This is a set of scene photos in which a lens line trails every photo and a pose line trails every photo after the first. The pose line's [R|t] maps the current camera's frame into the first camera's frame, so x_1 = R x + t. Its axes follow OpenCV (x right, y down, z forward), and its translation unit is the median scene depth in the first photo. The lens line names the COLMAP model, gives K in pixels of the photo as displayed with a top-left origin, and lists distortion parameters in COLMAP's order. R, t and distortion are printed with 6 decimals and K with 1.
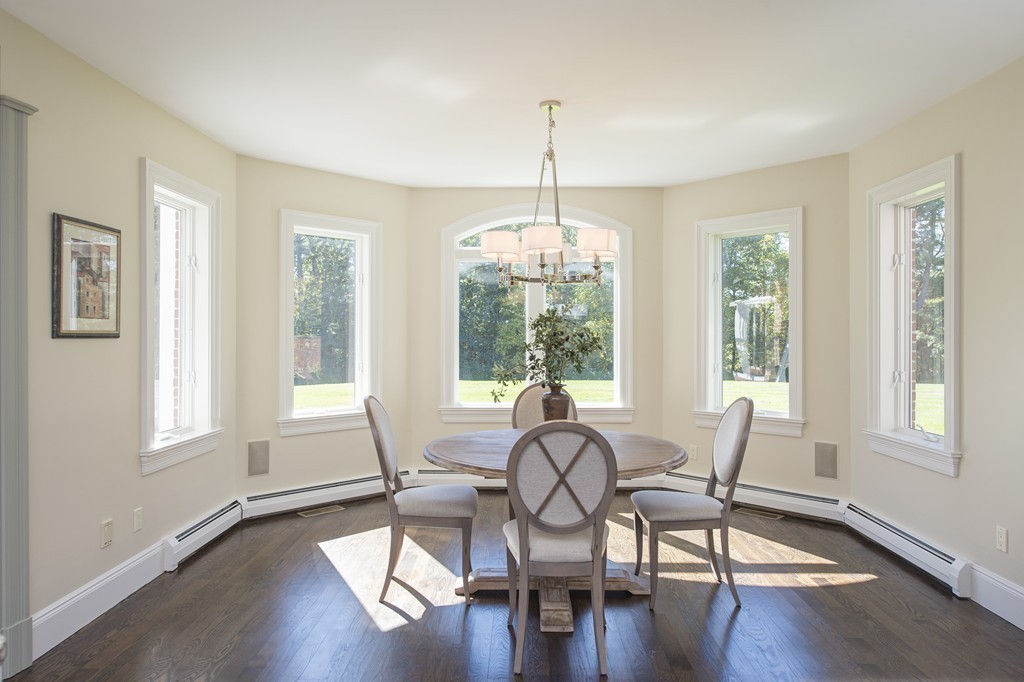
lens RADIAL K [[661.8, 0, 512.0], [0, 661.8, 341.0], [0, 0, 1]] dist [-0.003366, -0.000574]
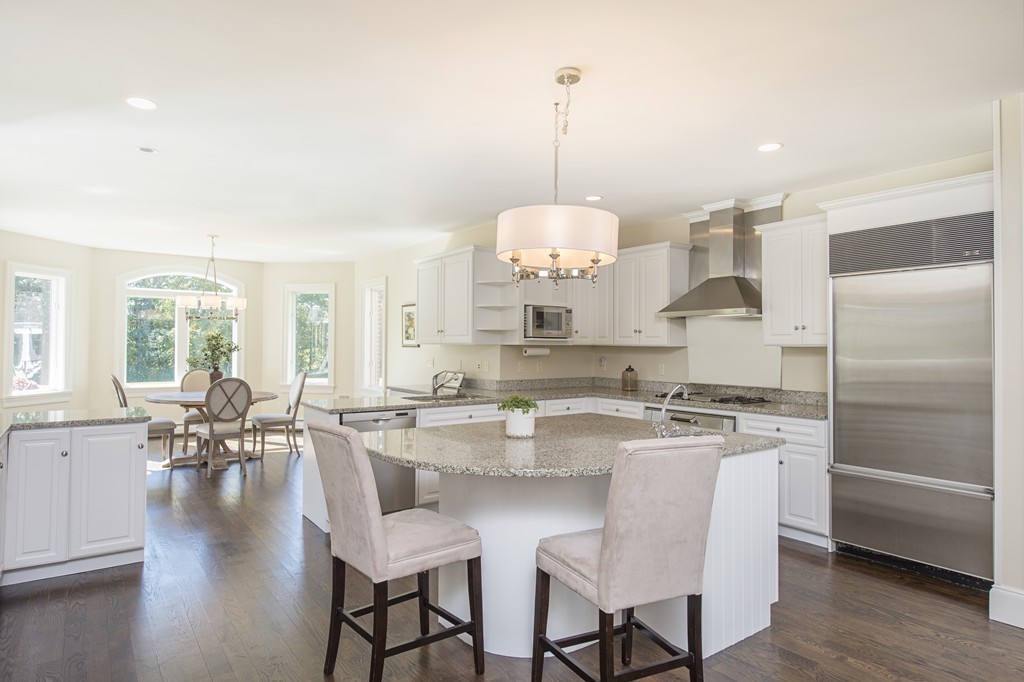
lens RADIAL K [[635.2, 0, 516.0], [0, 635.2, 334.6], [0, 0, 1]] dist [0.033864, 0.000636]
pose [[0.809617, 0.015666, 0.586750, -0.376145], [-0.004243, 0.999774, -0.020838, -0.001608], [-0.586944, 0.014381, 0.809500, -1.305237]]
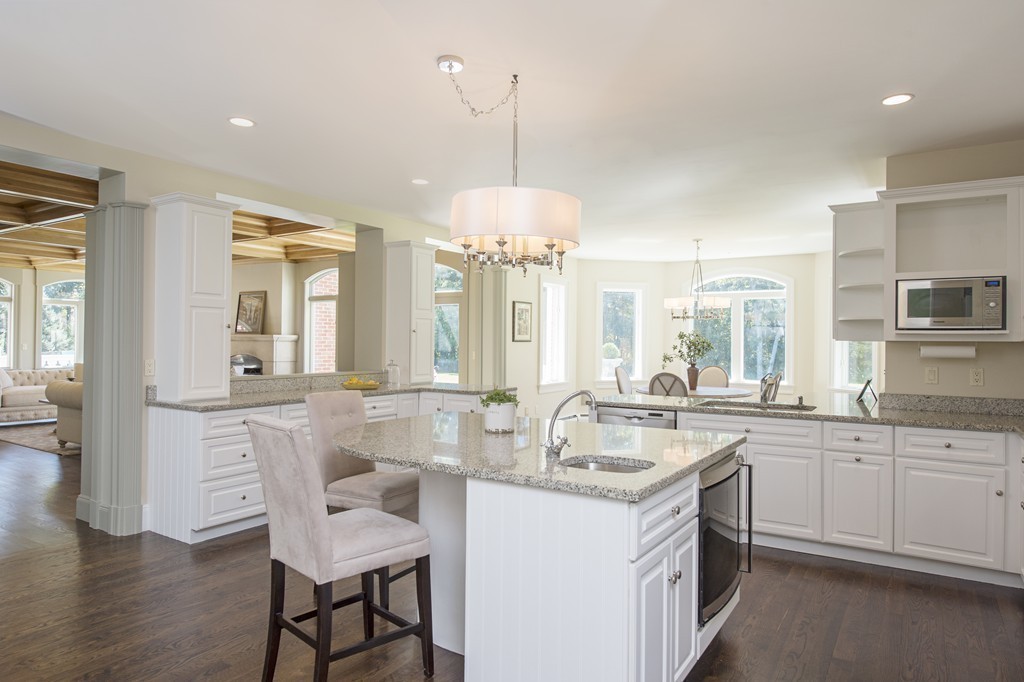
lens RADIAL K [[661.8, 0, 512.0], [0, 661.8, 341.0], [0, 0, 1]] dist [-0.003366, -0.000574]
pose [[0.846868, 0.004574, -0.531783, 0.767338], [-0.008687, 0.999949, -0.005232, 0.005636], [0.531732, 0.009050, 0.846864, -1.315677]]
